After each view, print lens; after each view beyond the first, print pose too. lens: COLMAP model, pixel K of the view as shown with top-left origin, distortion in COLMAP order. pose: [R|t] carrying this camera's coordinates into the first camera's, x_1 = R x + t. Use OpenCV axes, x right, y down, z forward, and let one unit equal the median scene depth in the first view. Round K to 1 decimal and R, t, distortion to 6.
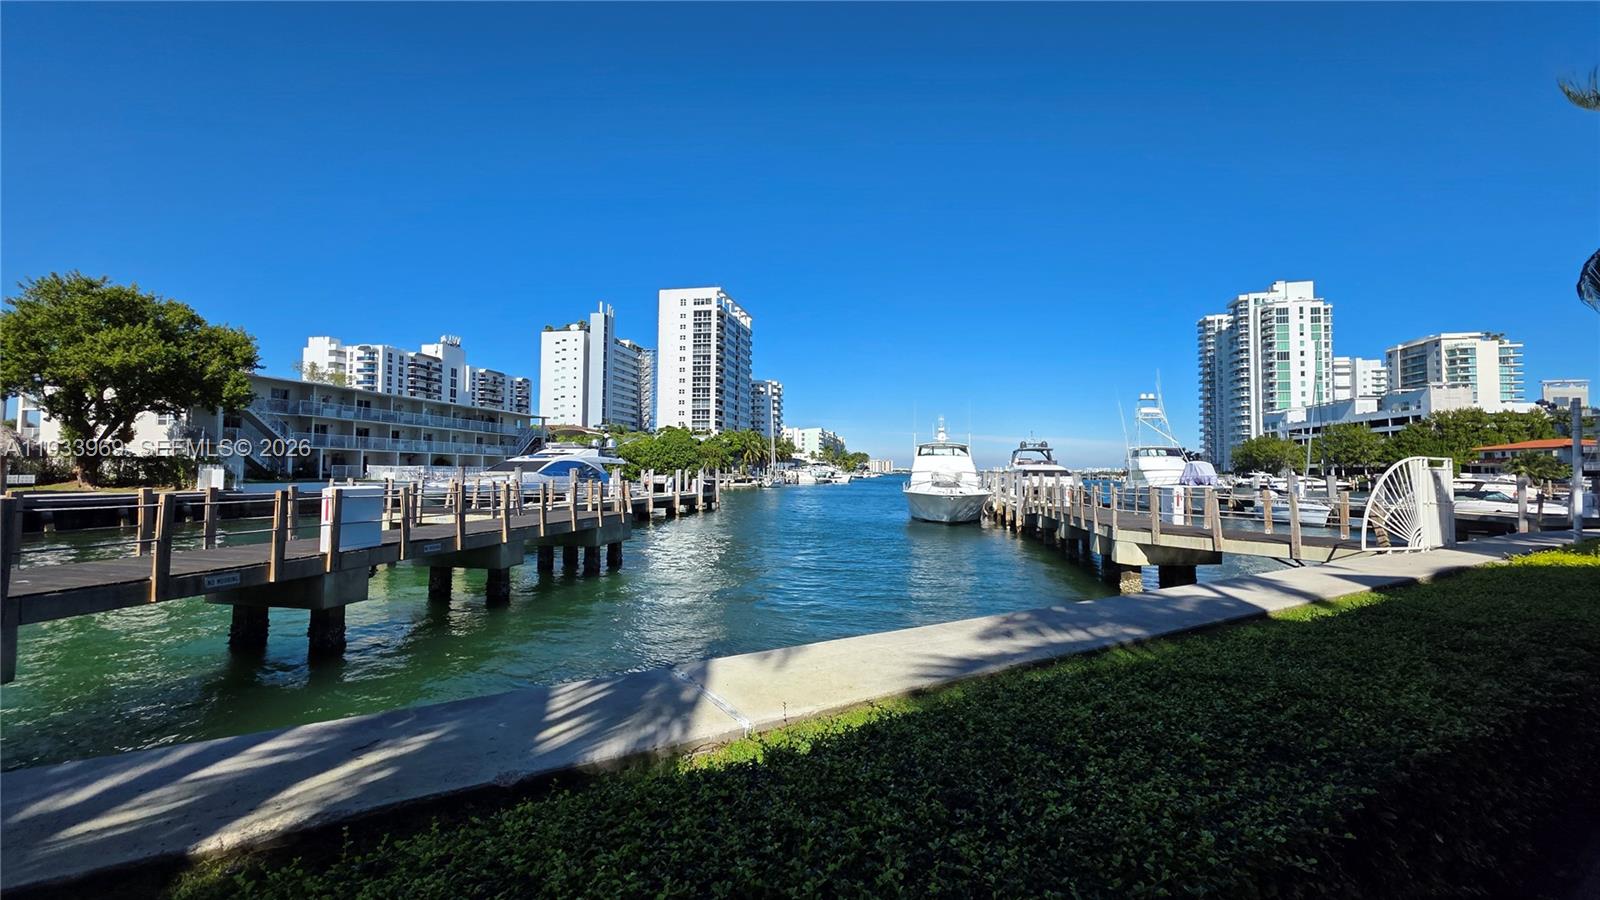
lens RADIAL K [[622.2, 0, 800.1], [0, 622.2, 441.2], [0, 0, 1]] dist [-0.003384, -0.000413]
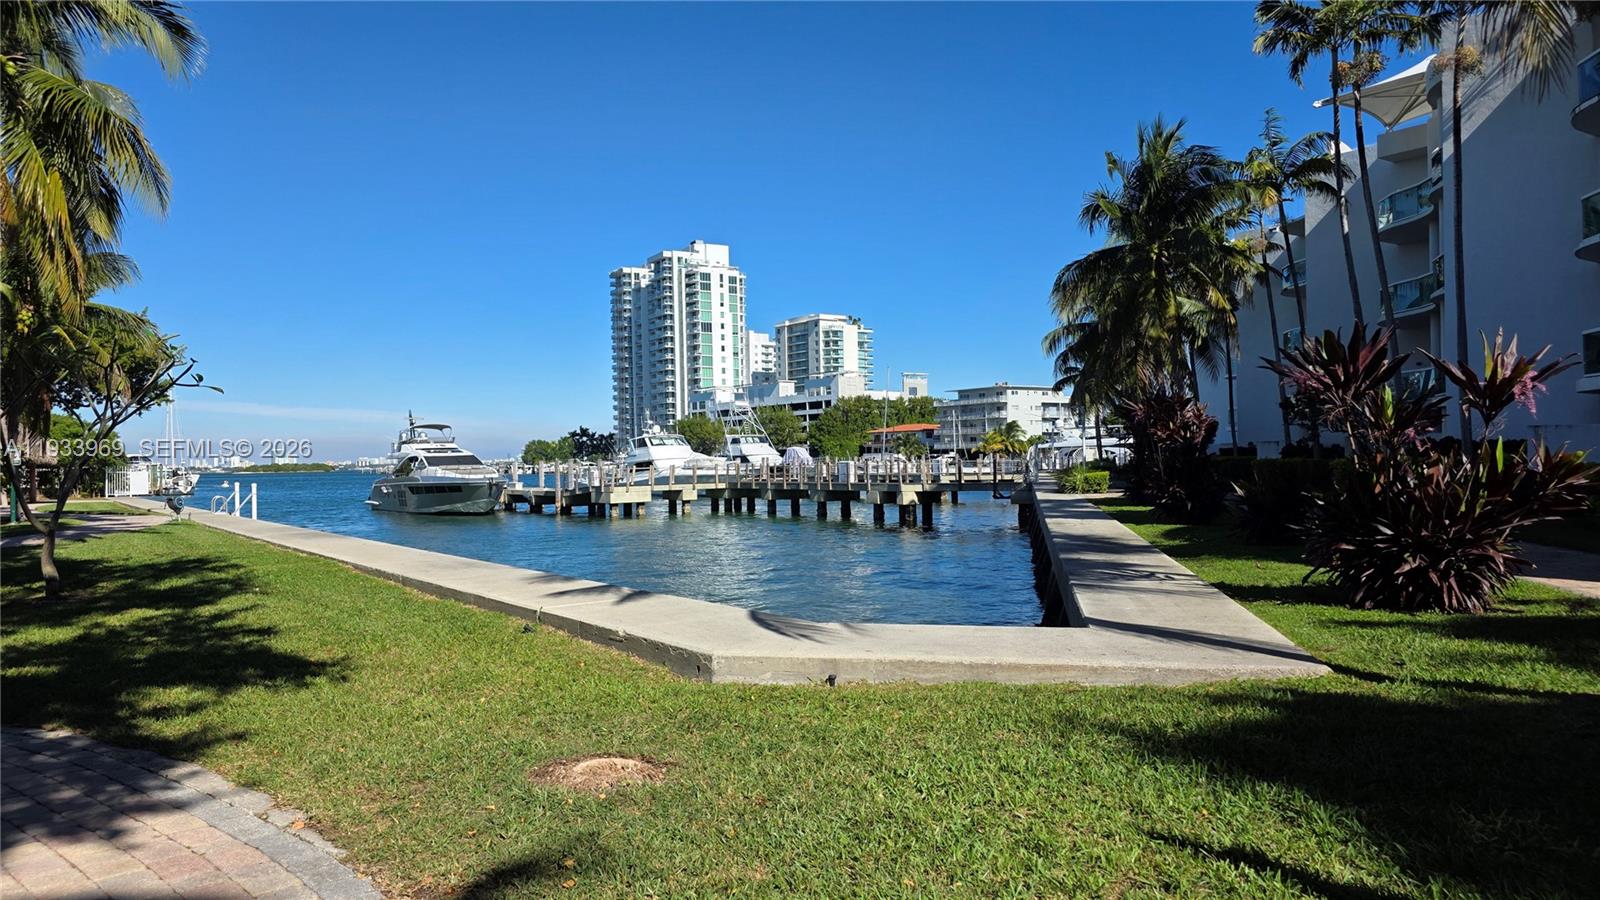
lens RADIAL K [[1083.8, 0, 799.9], [0, 1083.8, 451.4], [0, 0, 1]] dist [0.003501, 0.000021]
pose [[0.668114, -0.017407, 0.743855, -0.289539], [-0.008181, 0.999494, 0.030737, -0.007269], [-0.744014, -0.026622, 0.667634, -0.144663]]
